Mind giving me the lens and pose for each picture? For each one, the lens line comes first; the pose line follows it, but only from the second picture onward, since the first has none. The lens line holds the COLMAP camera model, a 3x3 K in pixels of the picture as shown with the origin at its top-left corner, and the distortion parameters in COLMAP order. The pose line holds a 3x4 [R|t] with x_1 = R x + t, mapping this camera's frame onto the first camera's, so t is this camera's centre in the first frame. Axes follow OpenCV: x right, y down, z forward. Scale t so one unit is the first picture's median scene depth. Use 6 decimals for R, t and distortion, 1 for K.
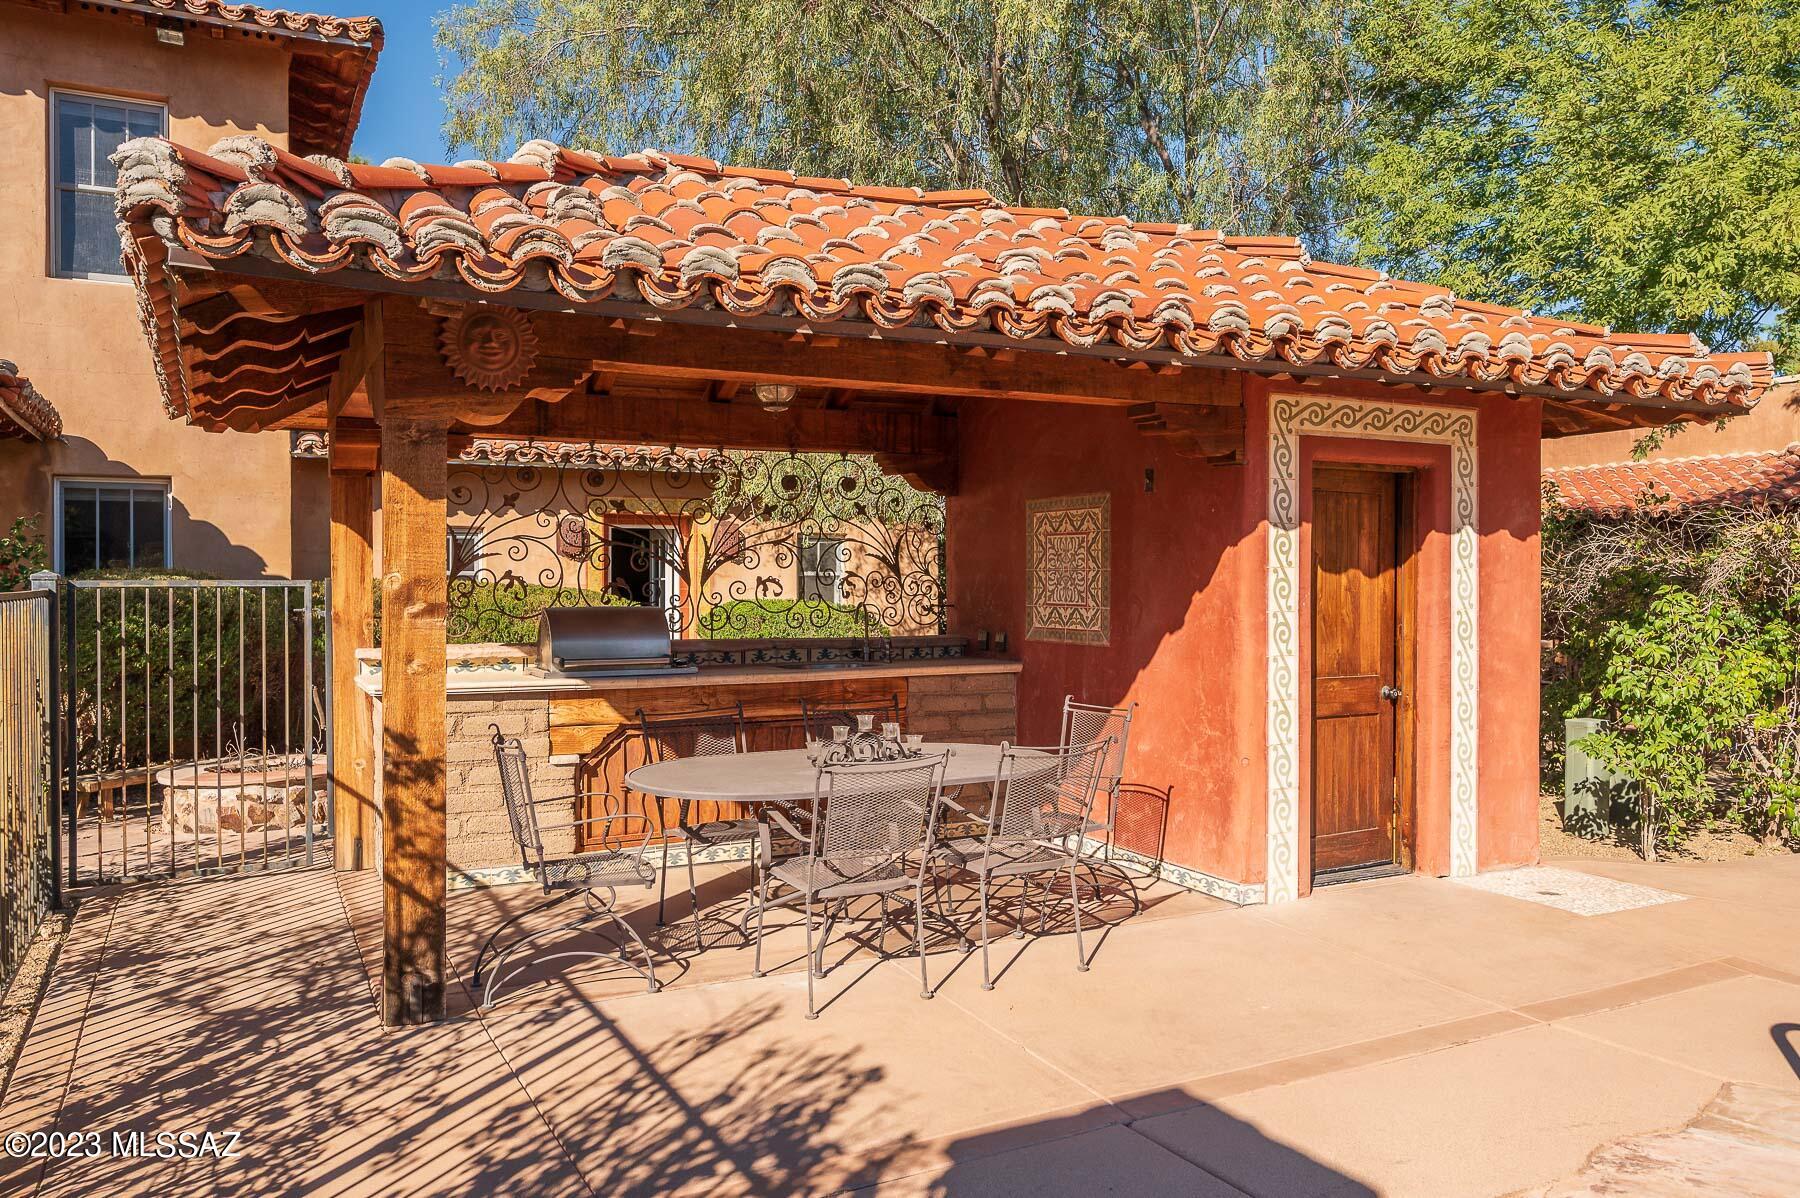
lens RADIAL K [[1334.6, 0, 897.2], [0, 1334.6, 592.5], [0, 0, 1]] dist [-0.011249, 0.005567]
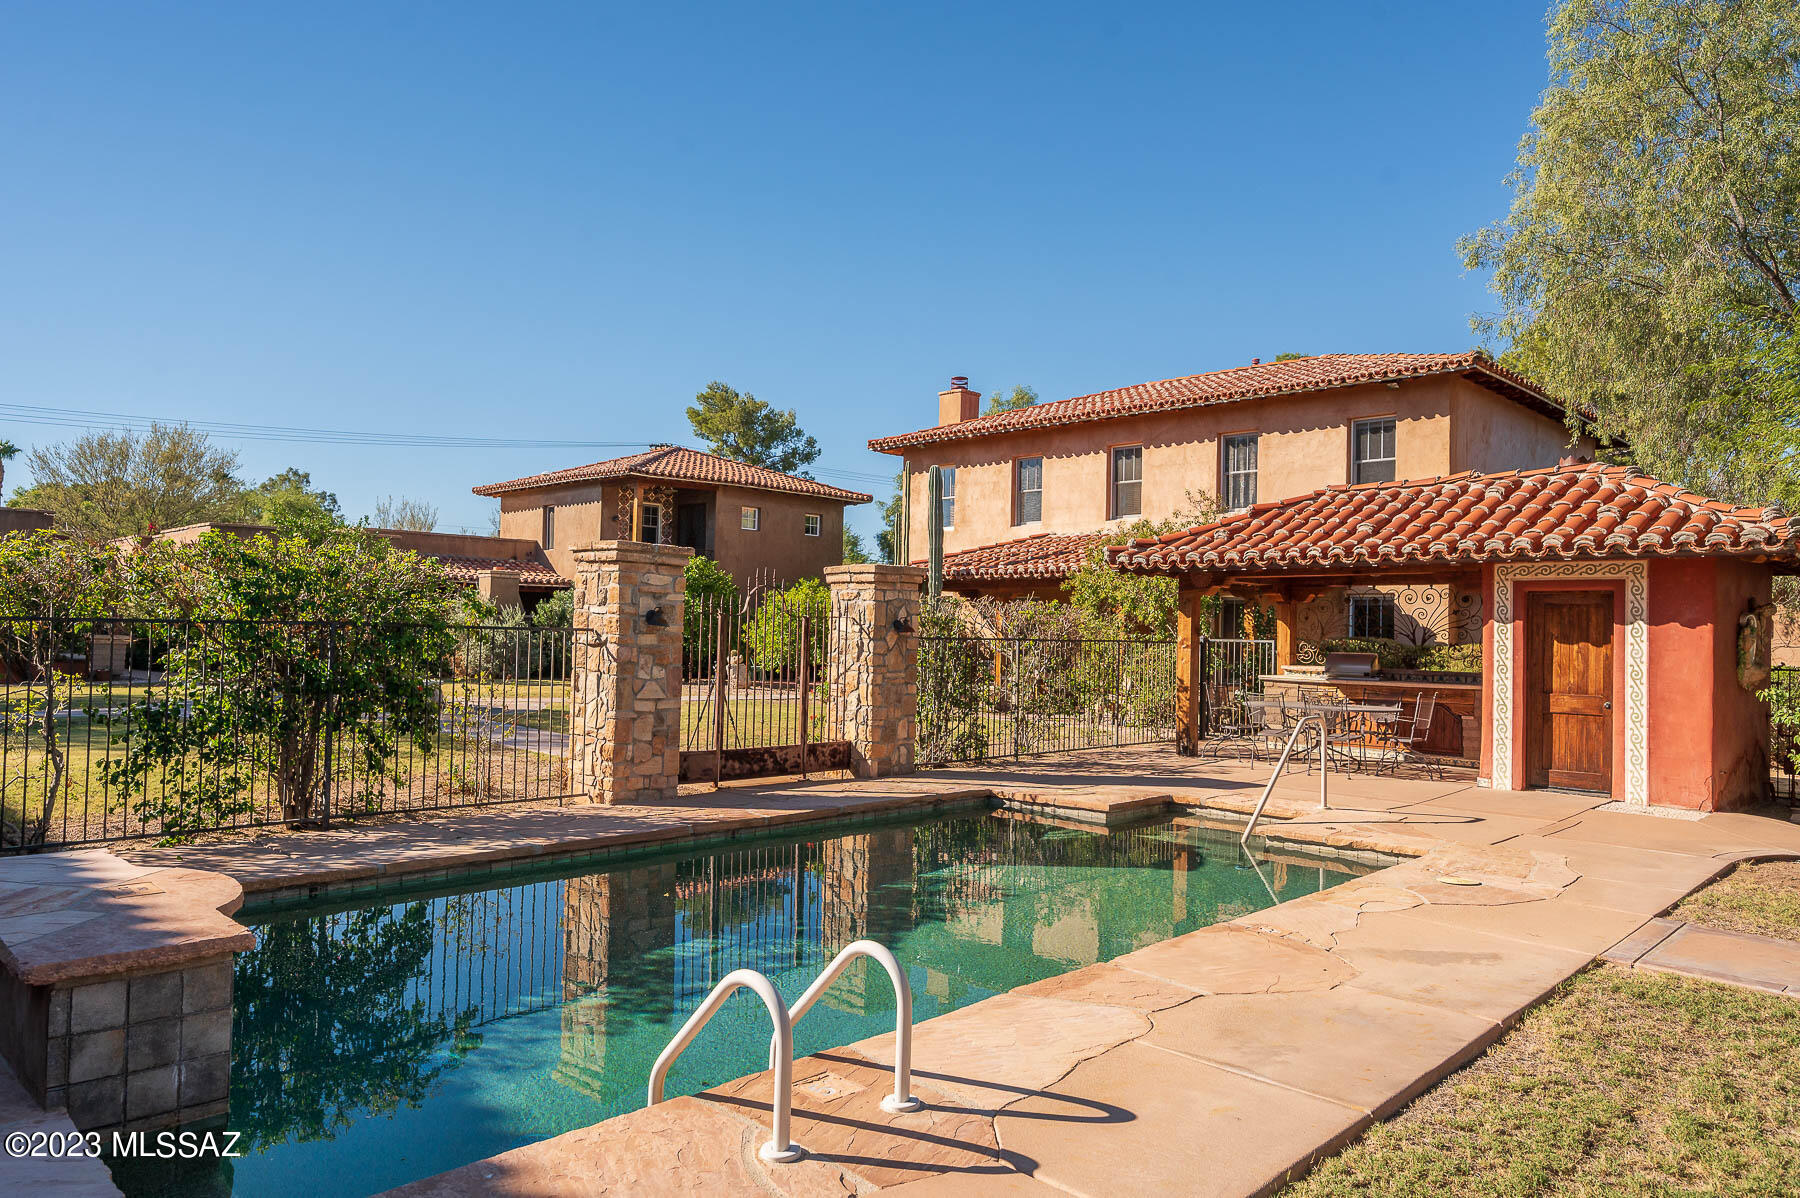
lens RADIAL K [[1163.9, 0, 895.9], [0, 1163.9, 594.6], [0, 0, 1]] dist [0.000758, 0.000568]
pose [[0.309079, -0.023930, -0.950735, 1.682040], [-0.031931, 0.998859, -0.035522, 0.006139], [0.950500, 0.041337, 0.307963, -0.531285]]
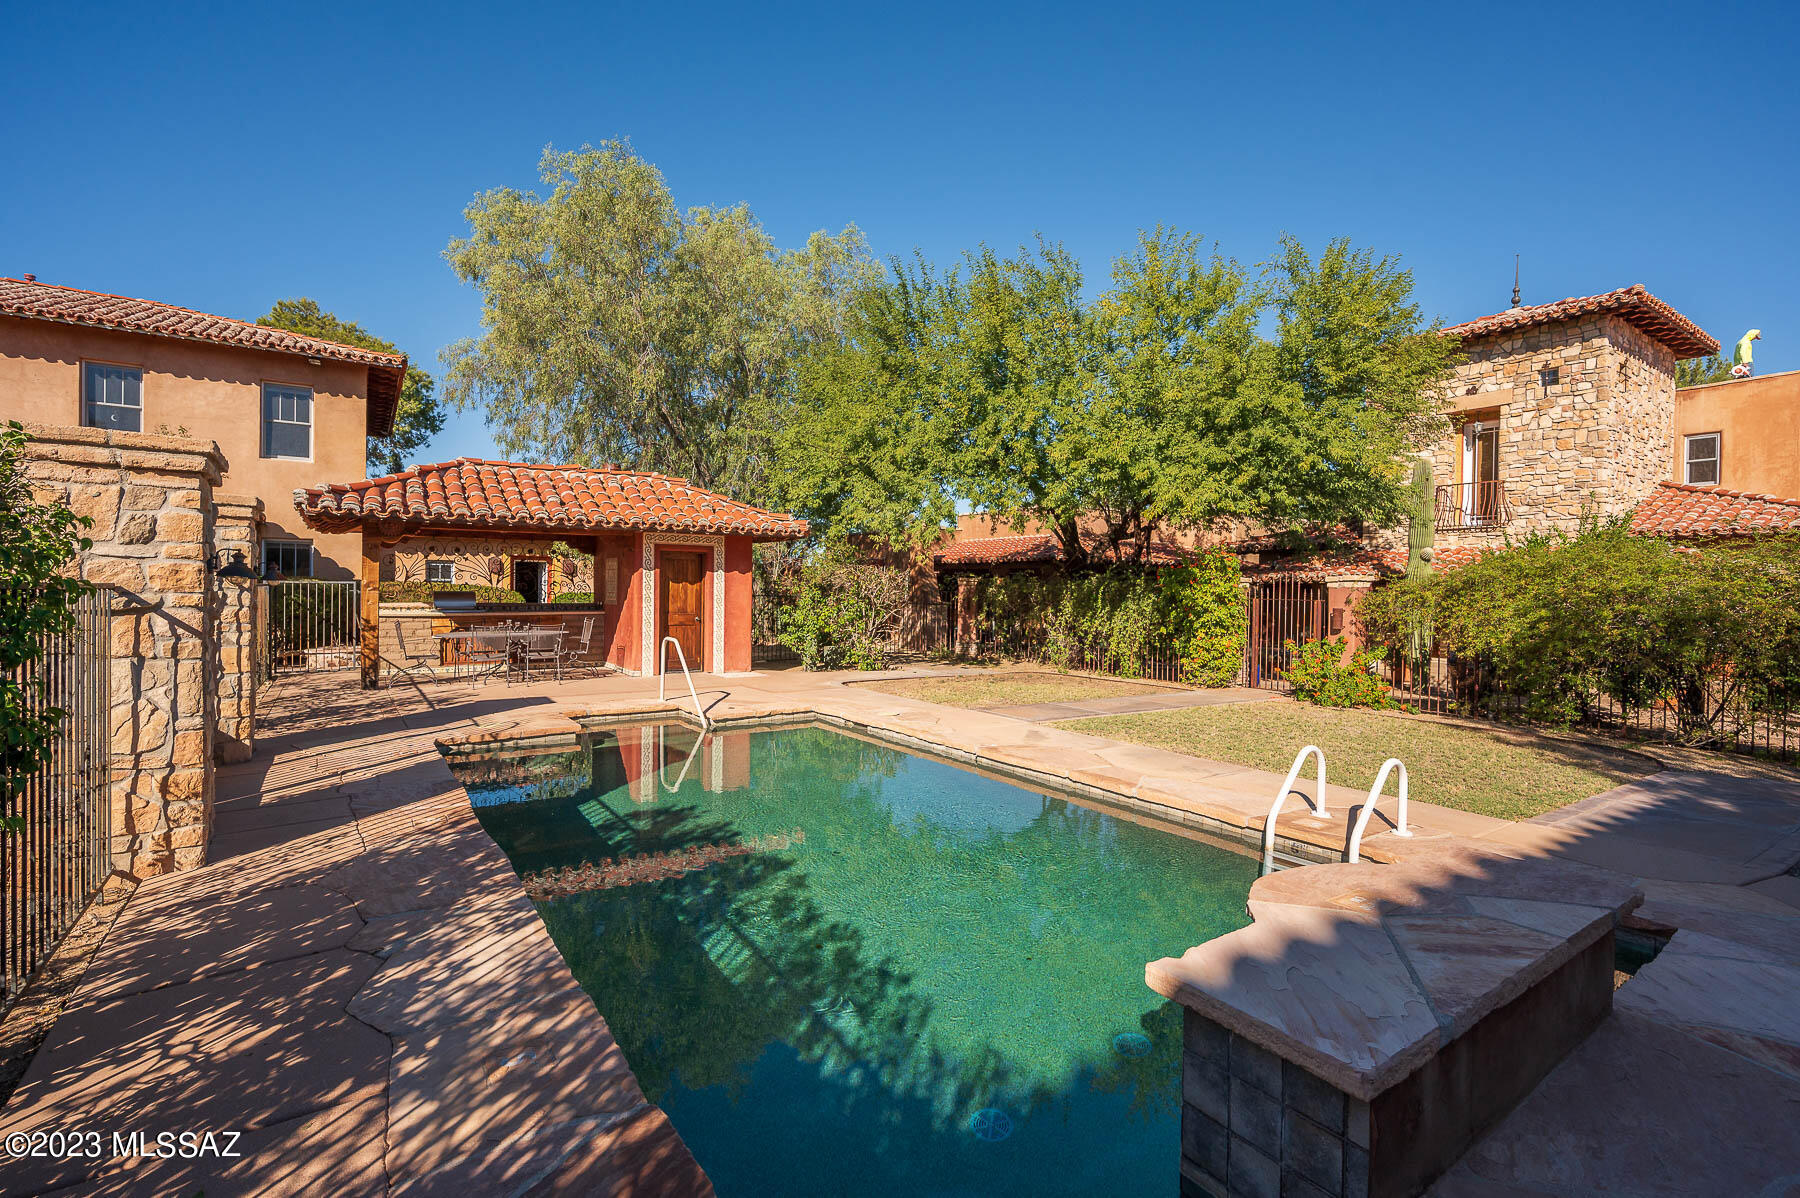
lens RADIAL K [[810.0, 0, 901.4], [0, 810.0, 596.5], [0, 0, 1]] dist [-0.004158, -0.000782]
pose [[0.992533, 0.010456, 0.121530, 0.634047], [-0.010557, 0.999944, 0.000187, 0.012376], [-0.121521, -0.001468, 0.992588, -1.104699]]
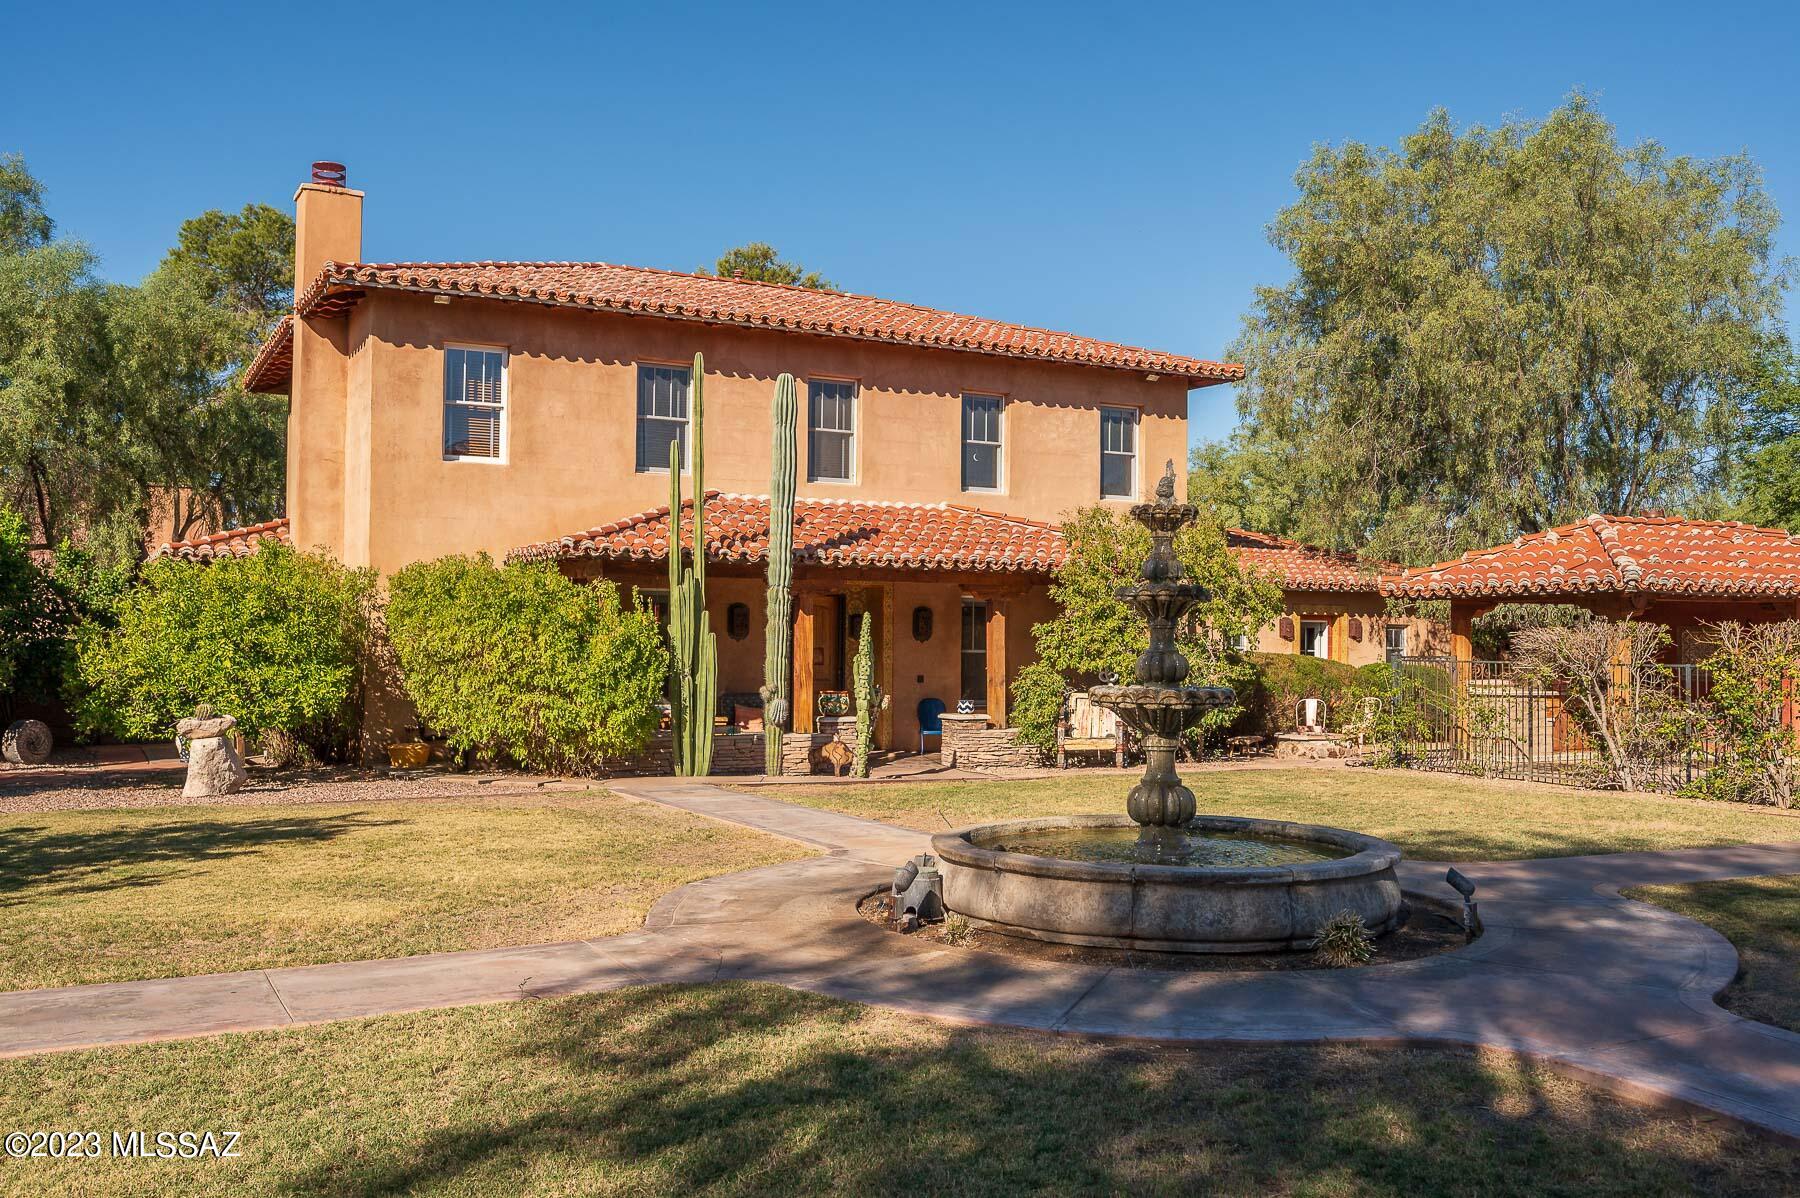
lens RADIAL K [[1561.8, 0, 888.9], [0, 1561.8, 597.8], [0, 0, 1]] dist [-0.012789, -0.001145]
pose [[0.999812, 0.003414, 0.019109, -1.733781], [-0.002595, 0.999085, -0.042690, 0.019008], [-0.019237, 0.042633, 0.998906, -2.299743]]
